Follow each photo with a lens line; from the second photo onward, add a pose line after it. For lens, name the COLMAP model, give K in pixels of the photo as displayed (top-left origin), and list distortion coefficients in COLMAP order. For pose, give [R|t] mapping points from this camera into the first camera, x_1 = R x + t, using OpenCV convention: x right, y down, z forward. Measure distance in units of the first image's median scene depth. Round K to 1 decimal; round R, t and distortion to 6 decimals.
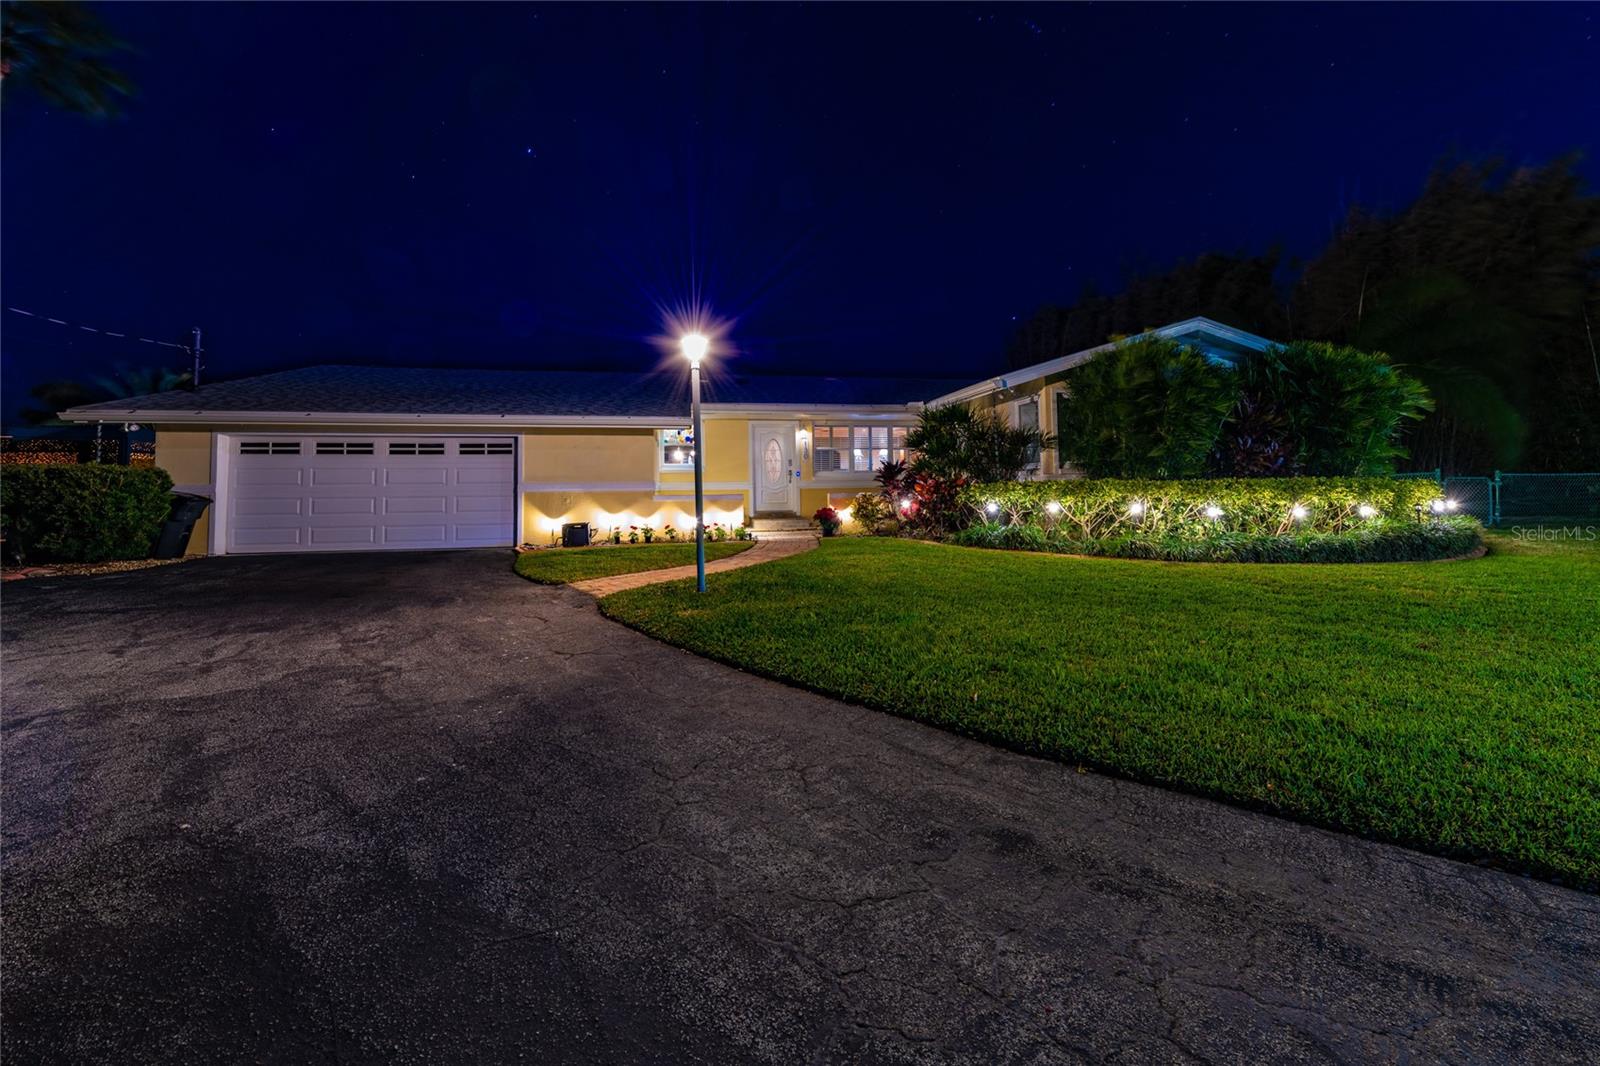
lens RADIAL K [[662.6, 0, 800.0], [0, 662.6, 533.0], [0, 0, 1]] dist [-0.000223, -0.004224]
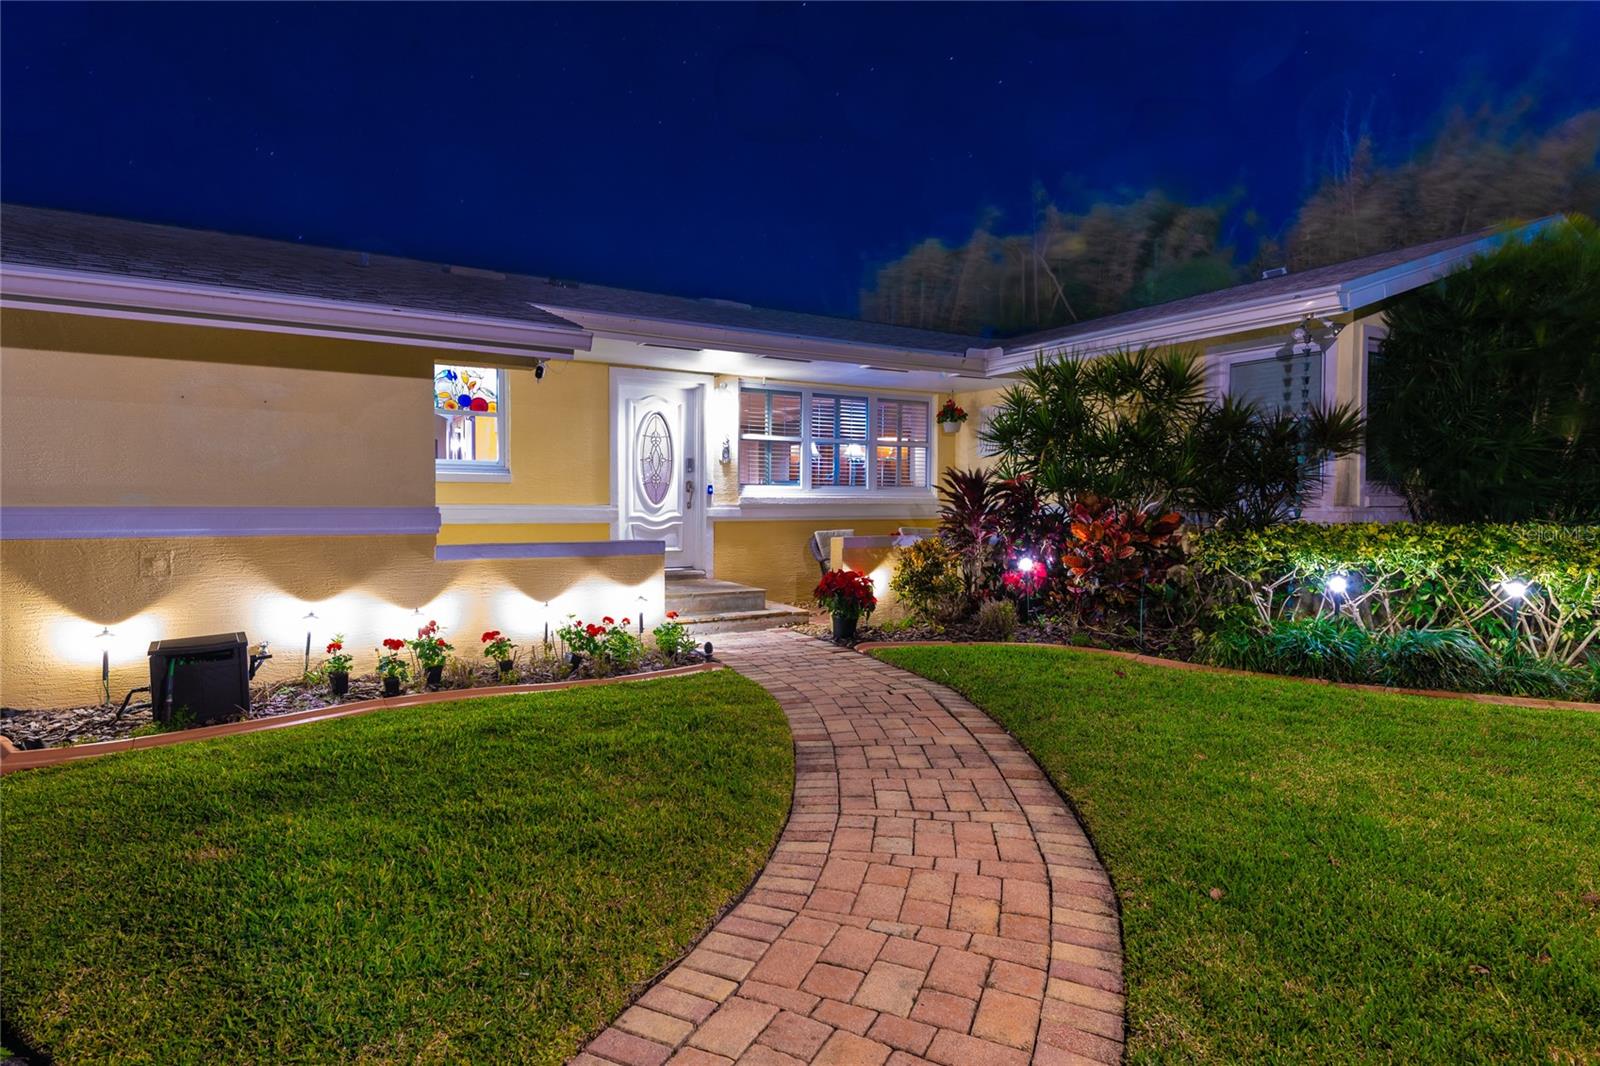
lens RADIAL K [[902.5, 0, 798.2], [0, 902.5, 597.5], [0, 0, 1]] dist [0.001264, 0.000004]
pose [[0.937279, -0.020238, 0.347992, -0.213518], [0.007995, 0.999299, 0.036581, -0.046404], [-0.348488, -0.031505, 0.936784, 0.484550]]
